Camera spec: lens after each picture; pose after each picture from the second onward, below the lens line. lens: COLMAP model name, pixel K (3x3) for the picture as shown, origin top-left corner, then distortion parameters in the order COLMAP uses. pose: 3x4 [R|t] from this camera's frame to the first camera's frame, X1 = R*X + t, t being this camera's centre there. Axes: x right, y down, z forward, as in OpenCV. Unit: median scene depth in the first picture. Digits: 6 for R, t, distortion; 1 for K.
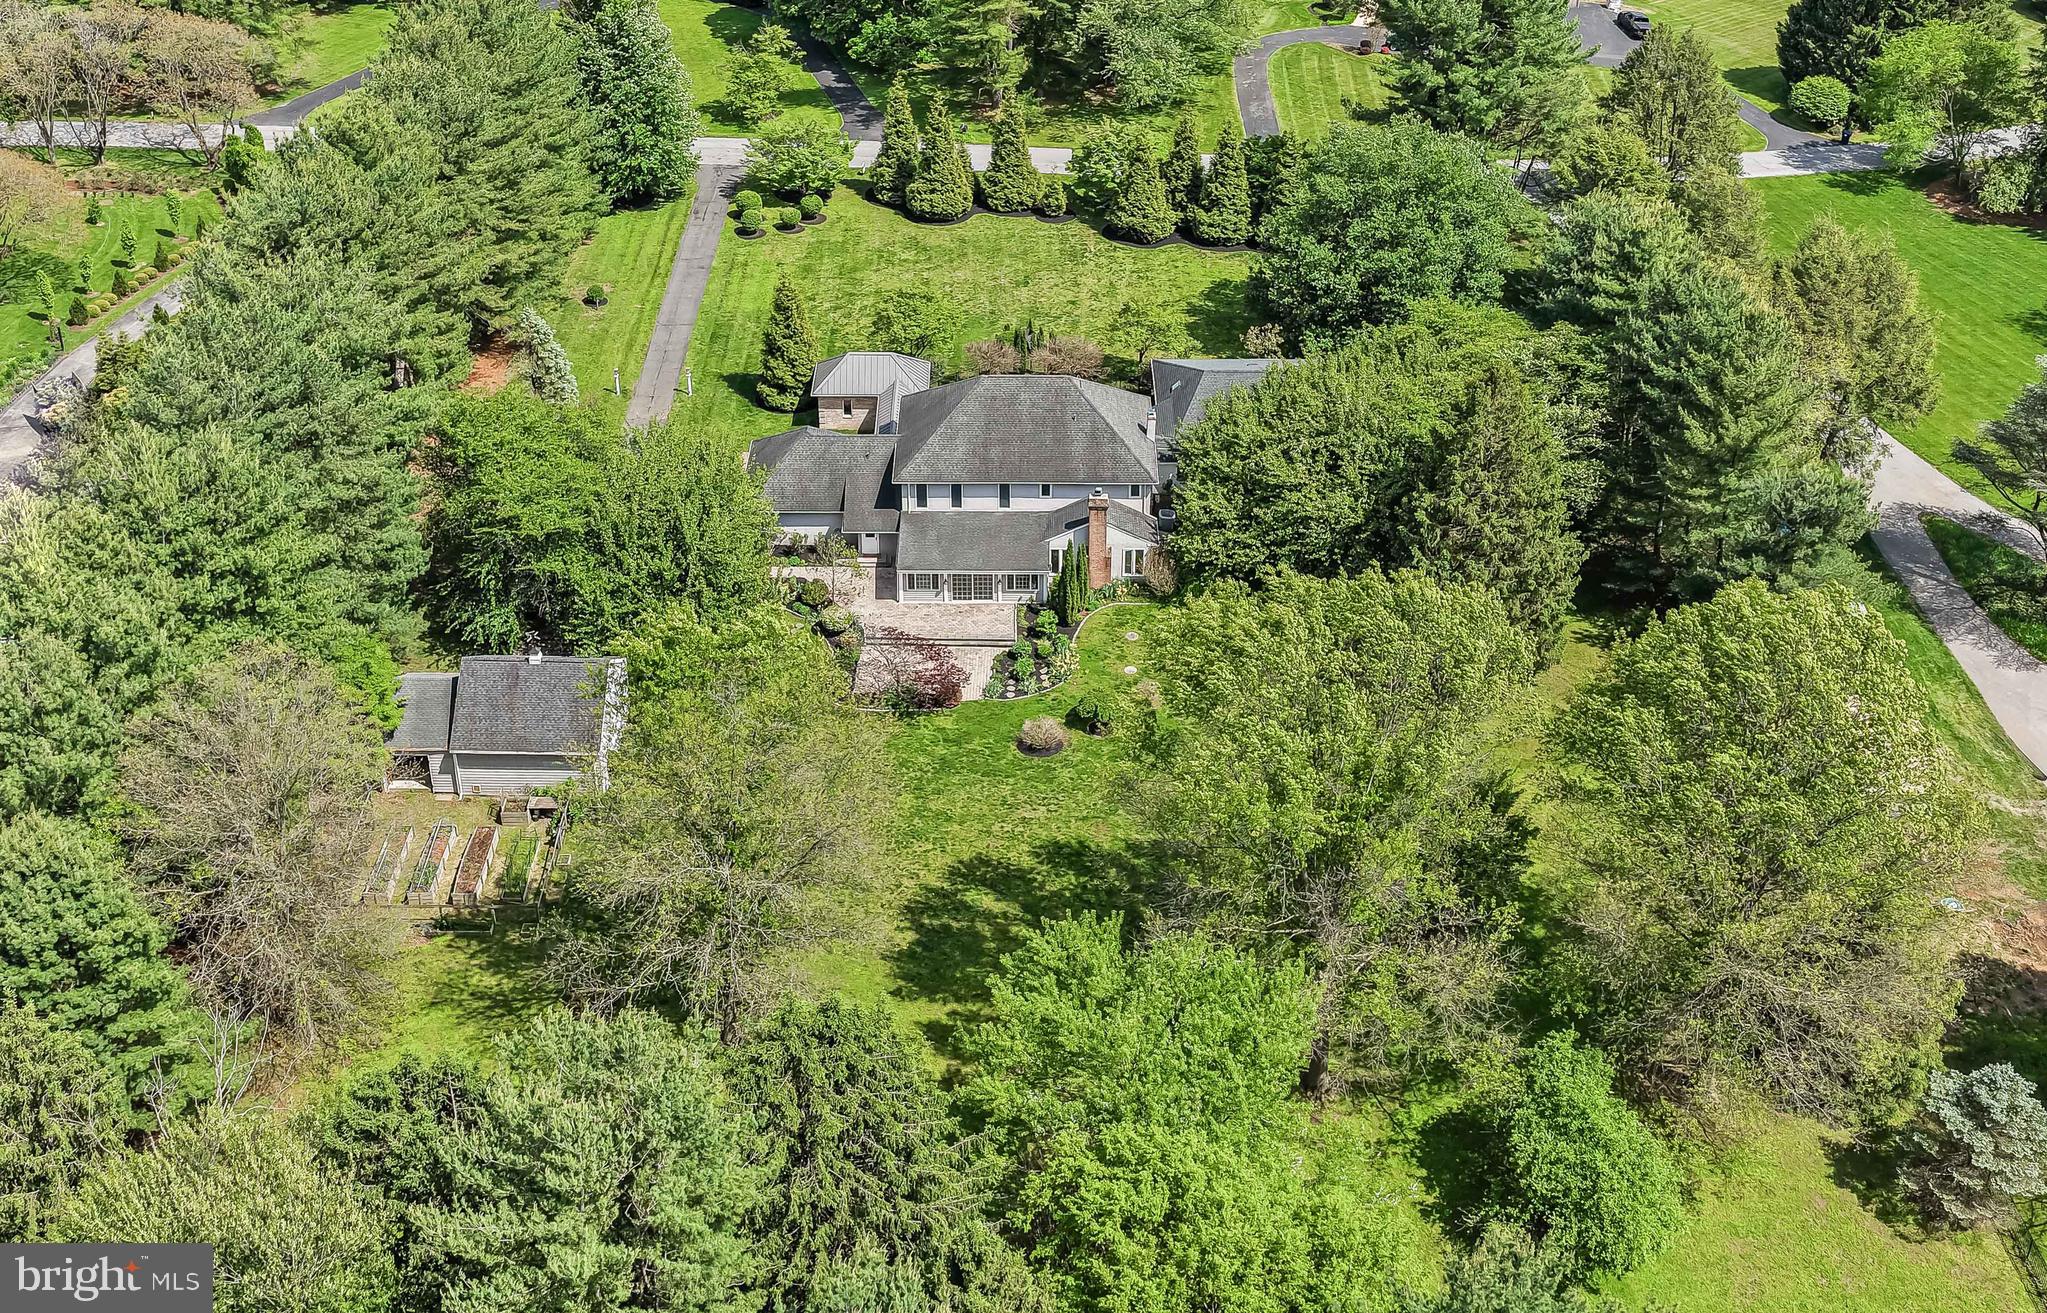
lens RADIAL K [[1670.9, 0, 1025.2], [0, 1670.9, 655.2], [0, 0, 1]] dist [0.001760, 0.000111]
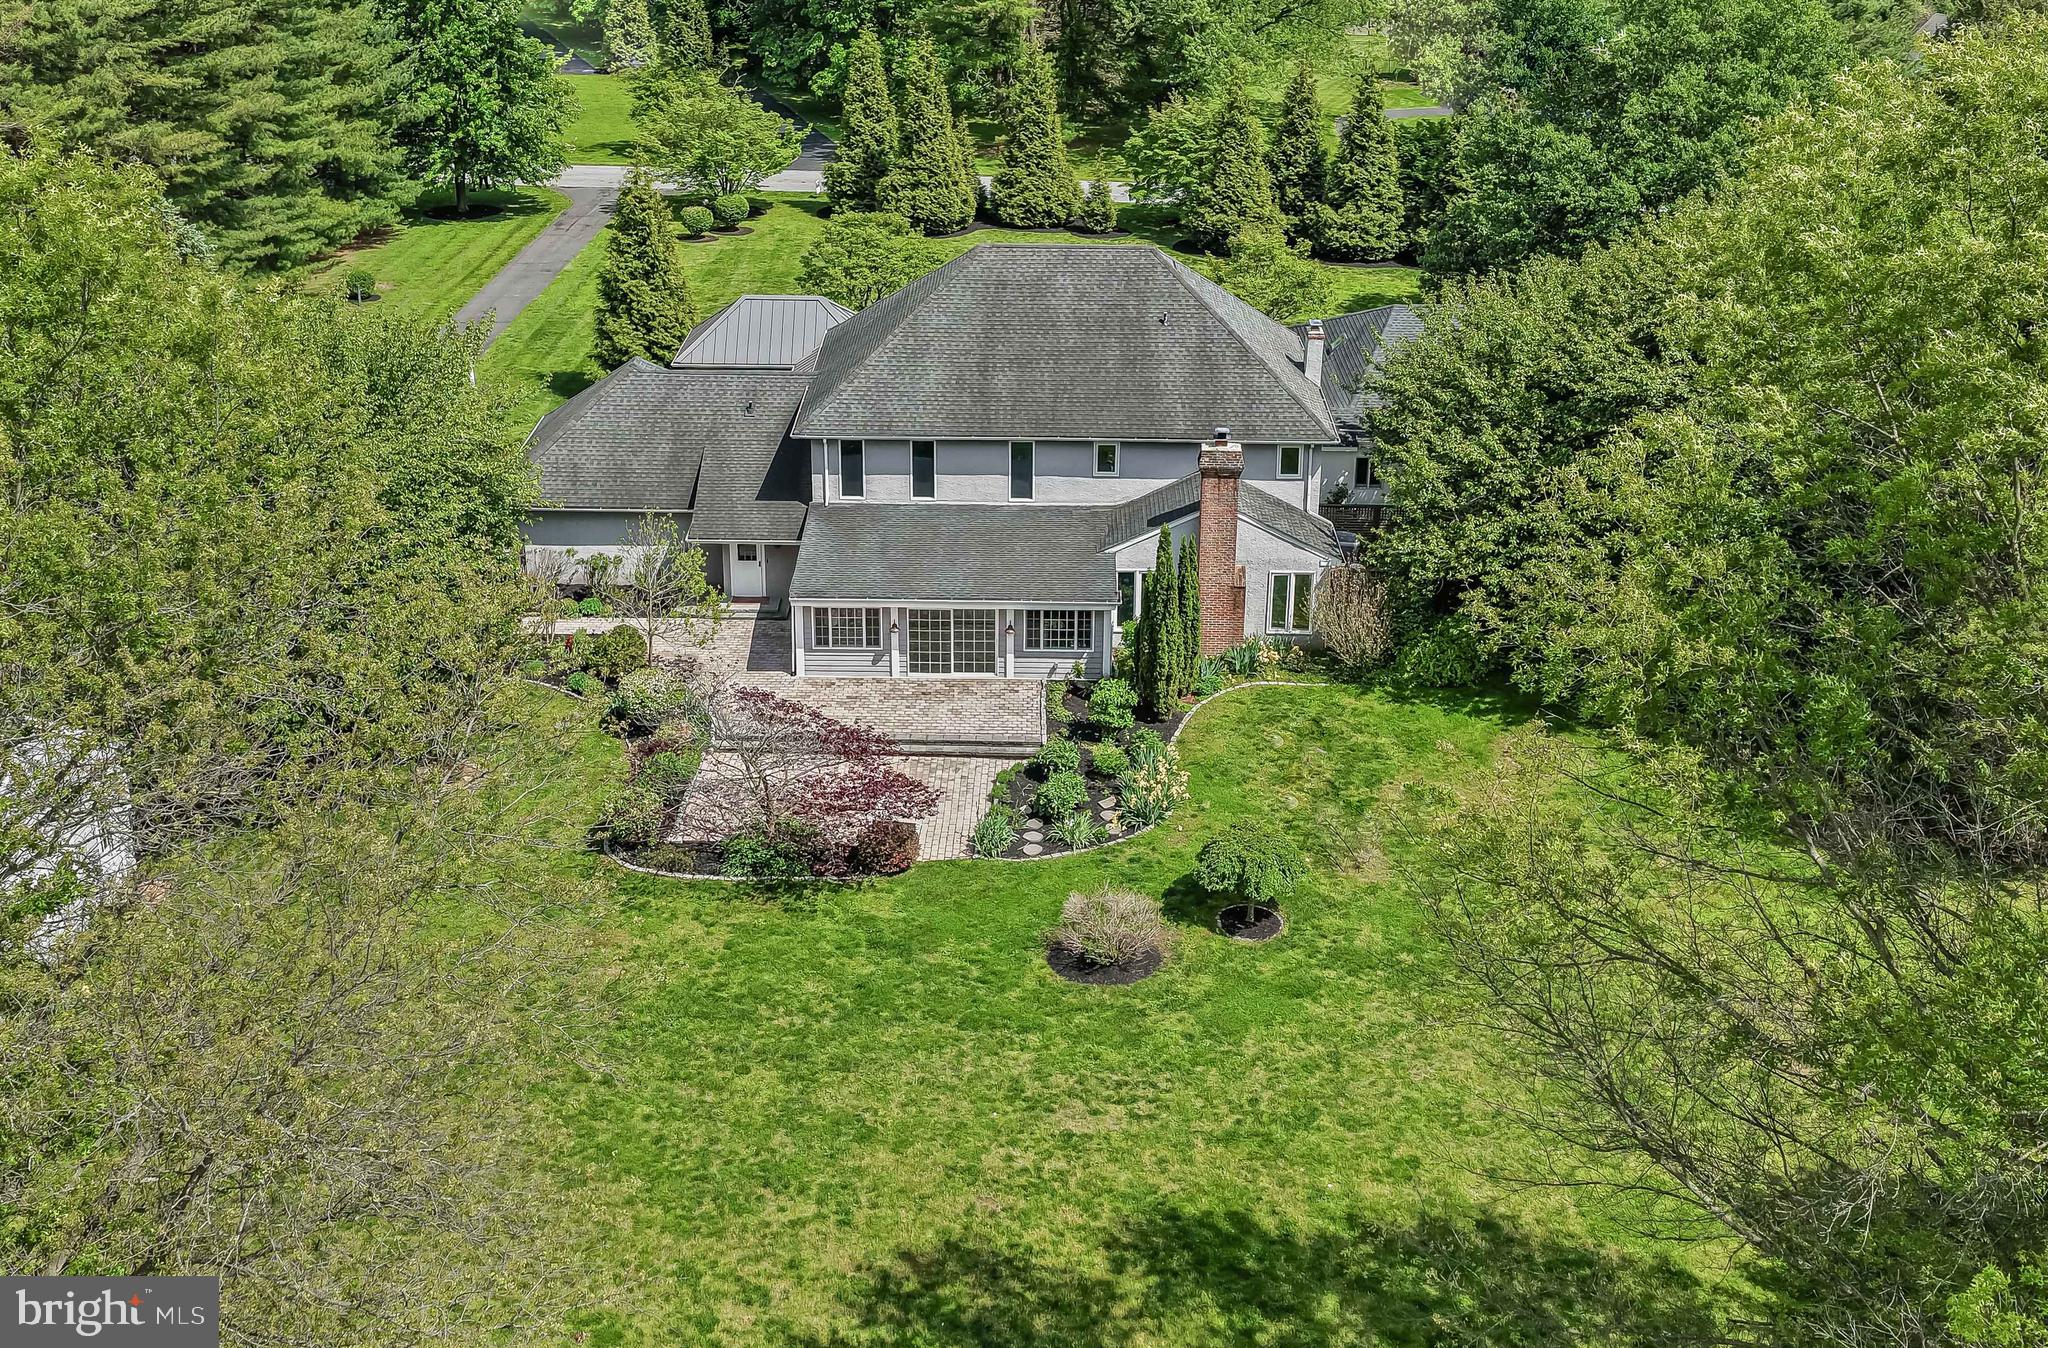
lens RADIAL K [[1673.9, 0, 1020.9], [0, 1673.9, 676.9], [0, 0, 1]] dist [-0.012360, -0.001732]
pose [[0.999913, 0.008029, -0.010459, -0.007157], [-0.010058, 0.977371, -0.211291, 0.067447], [0.008526, 0.211378, 0.977367, 0.539701]]
